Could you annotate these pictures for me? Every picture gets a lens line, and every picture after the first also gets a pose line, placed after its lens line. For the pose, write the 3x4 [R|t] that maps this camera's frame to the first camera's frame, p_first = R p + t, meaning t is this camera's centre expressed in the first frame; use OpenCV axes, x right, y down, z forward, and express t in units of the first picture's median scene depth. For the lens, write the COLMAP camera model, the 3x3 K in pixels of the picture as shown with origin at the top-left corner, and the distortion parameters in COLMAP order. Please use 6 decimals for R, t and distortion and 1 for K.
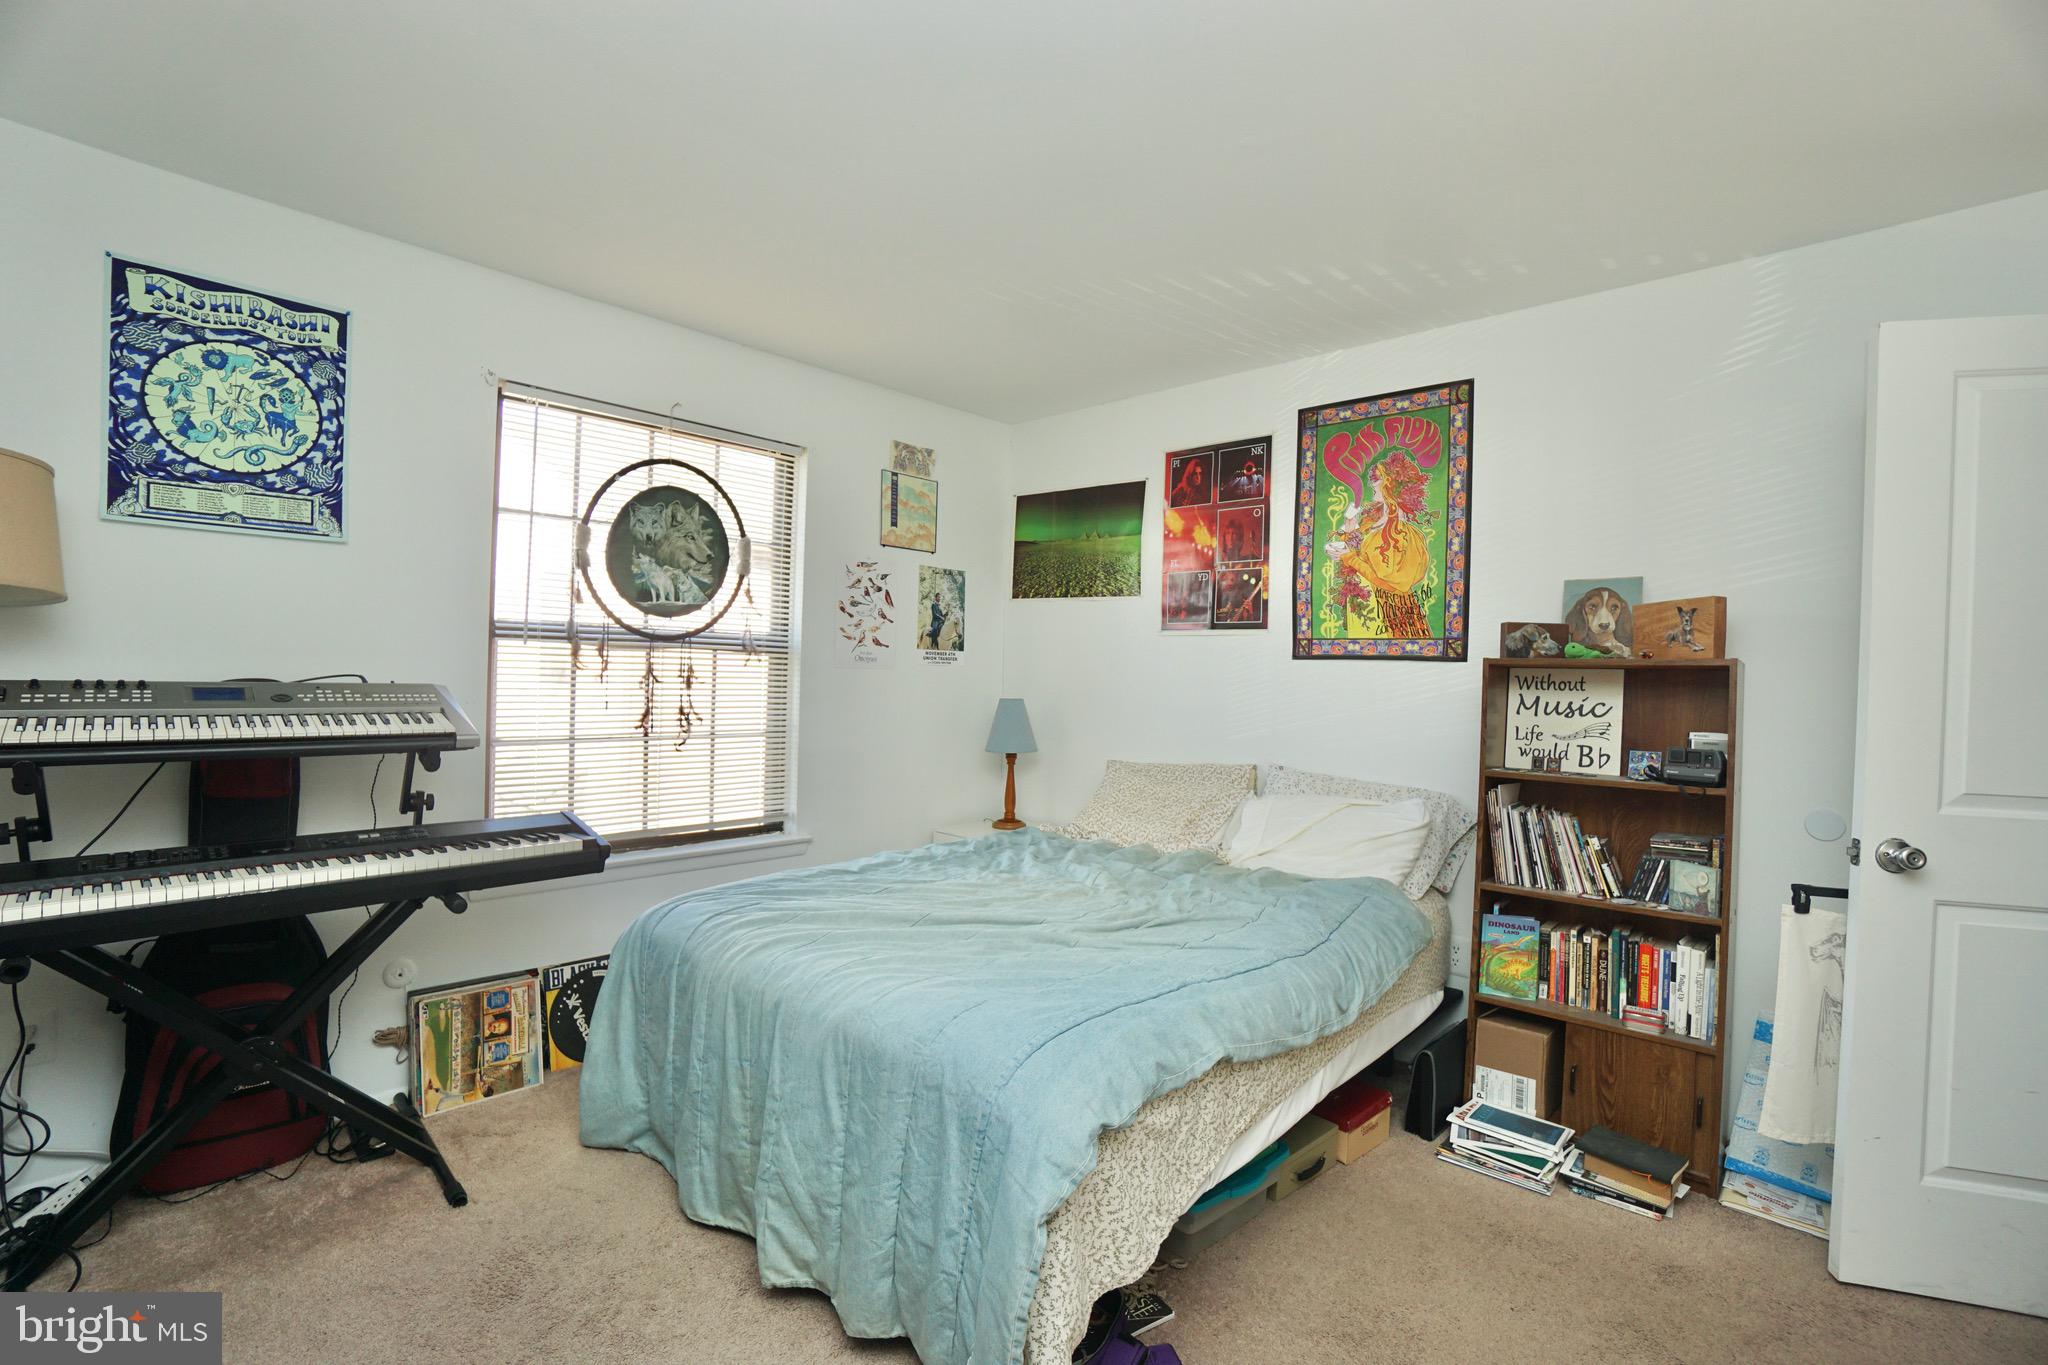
lens RADIAL K [[899.0, 0, 1005.2], [0, 899.0, 683.7], [0, 0, 1]] dist [-0.053822, 0.017526]
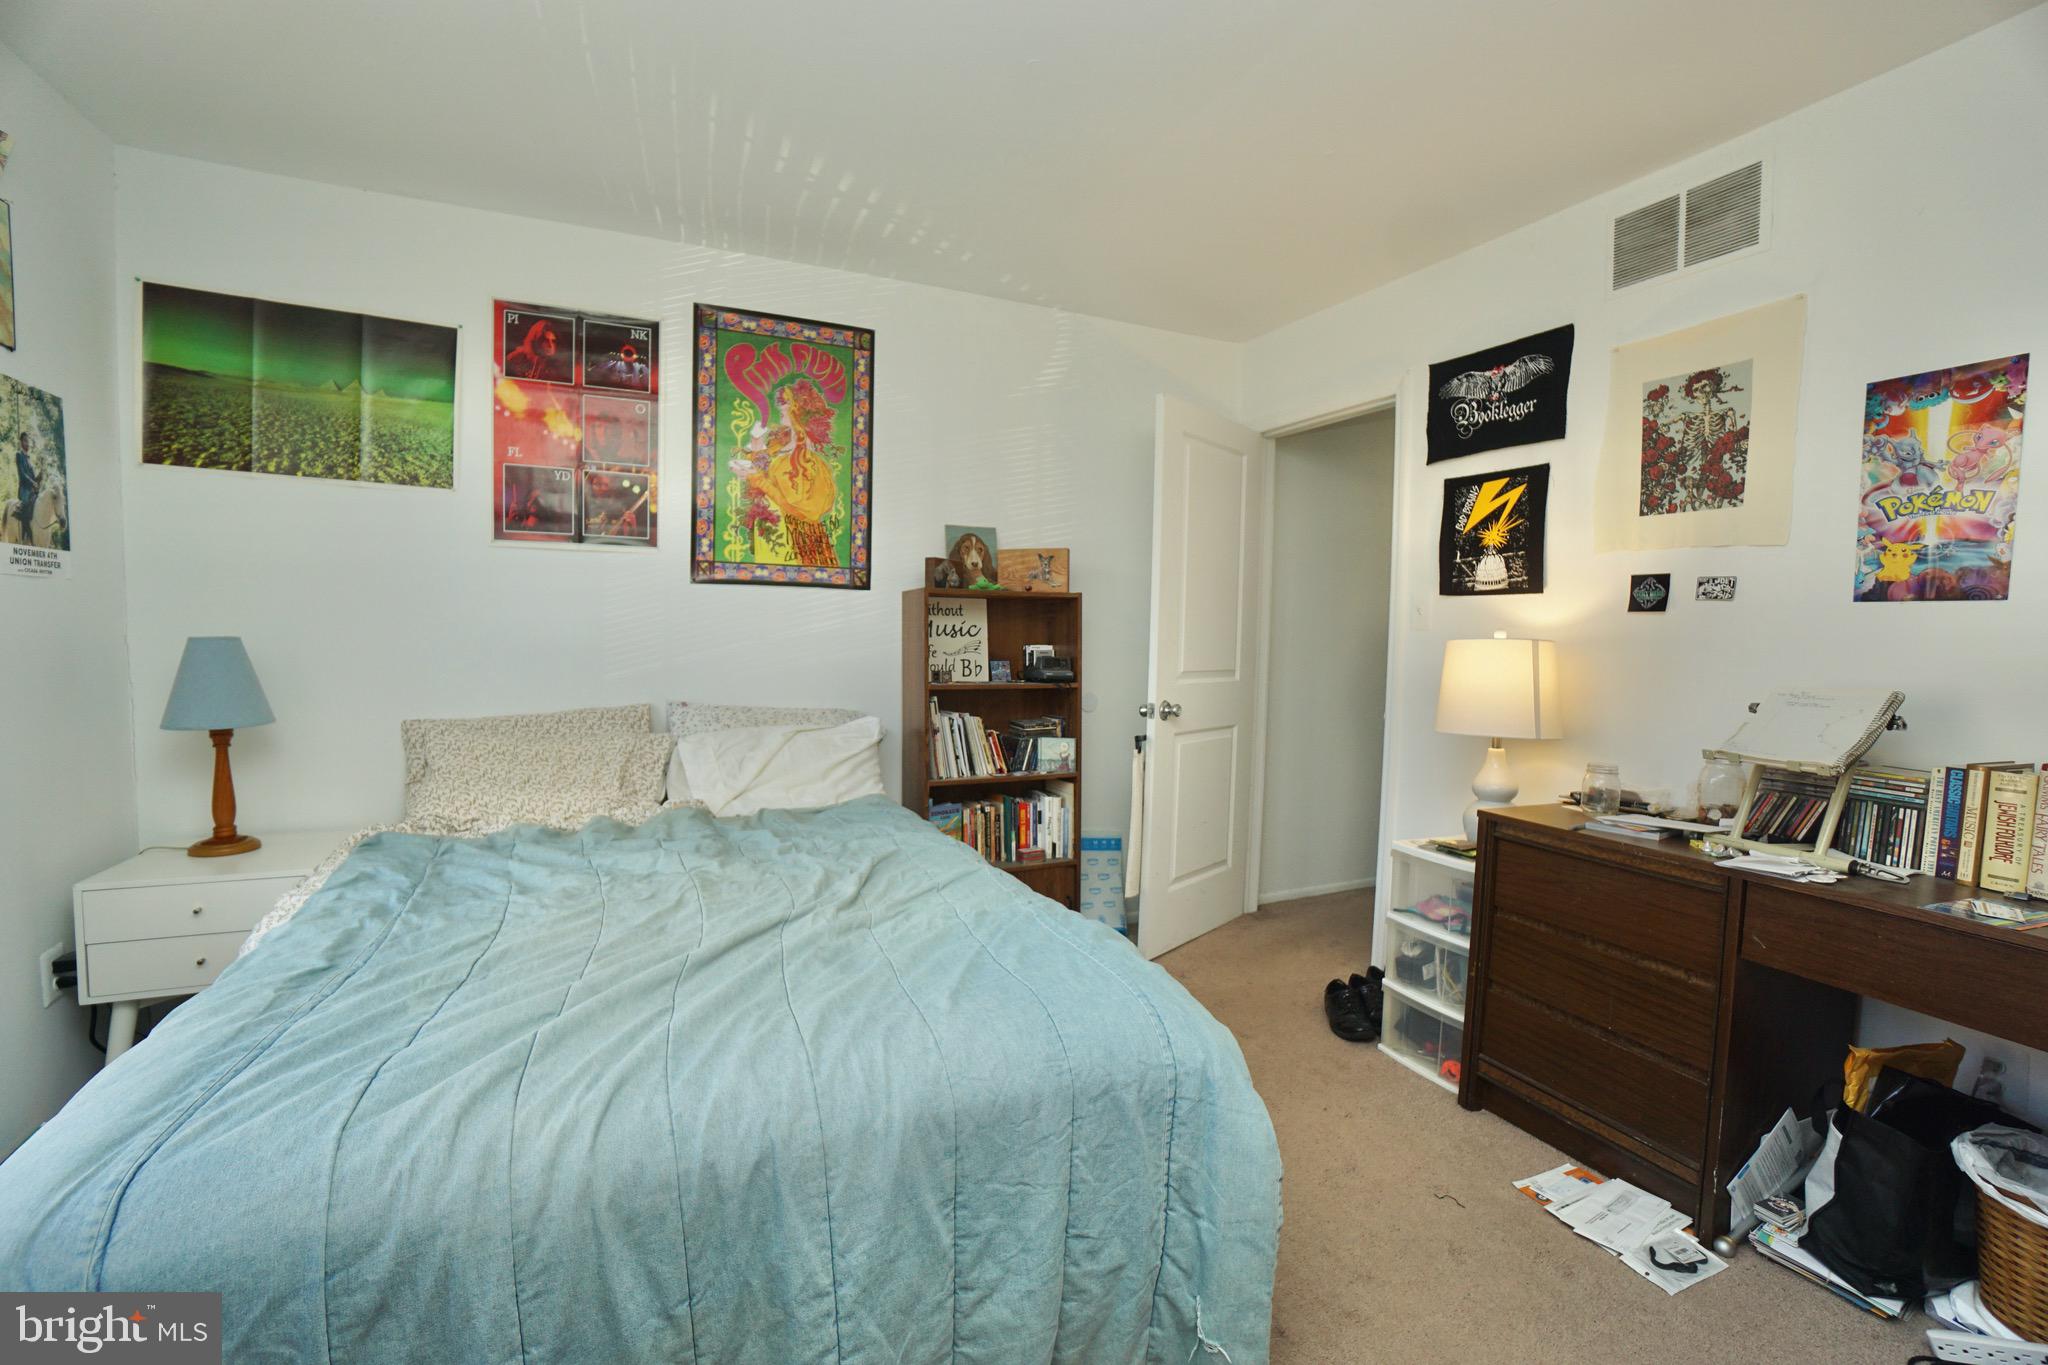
lens RADIAL K [[899.0, 0, 1015.2], [0, 899.0, 677.5], [0, 0, 1]] dist [-0.053822, 0.017526]
pose [[0.376594, -0.070124, 0.923720, -0.423788], [-0.001284, 0.997090, 0.076218, -0.001326], [-0.926377, -0.029889, 0.375408, 0.383350]]
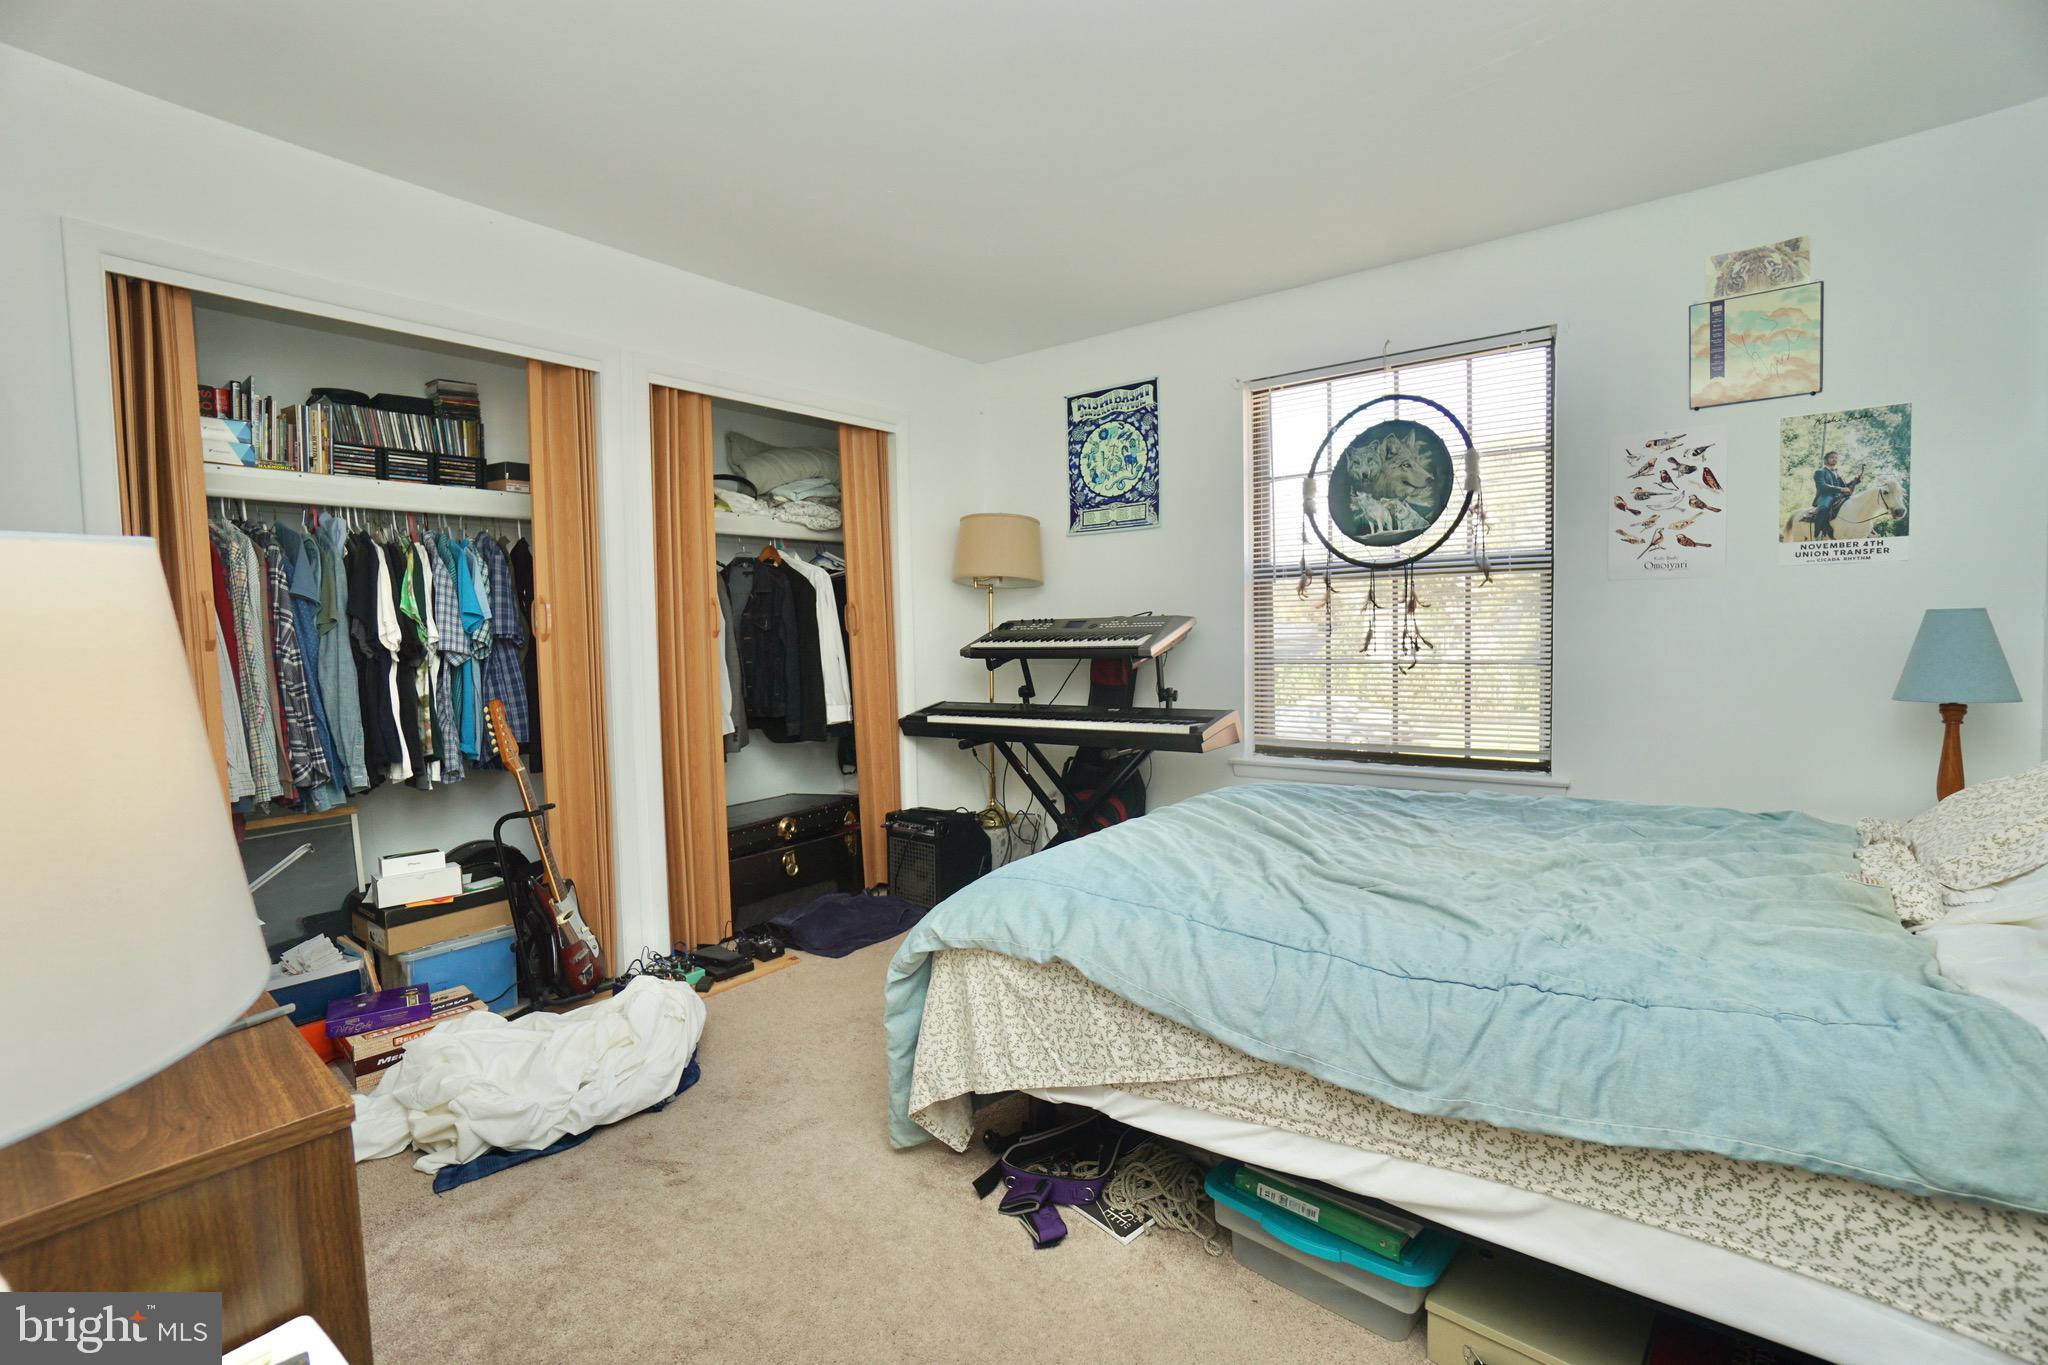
lens RADIAL K [[899.0, 0, 1029.9], [0, 899.0, 687.5], [0, 0, 1]] dist [-0.053822, 0.017526]
pose [[0.119074, 0.038306, -0.992146, 0.636522], [0.018258, 0.999002, 0.040762, 0.043319], [0.992718, -0.022968, 0.118256, 0.450765]]
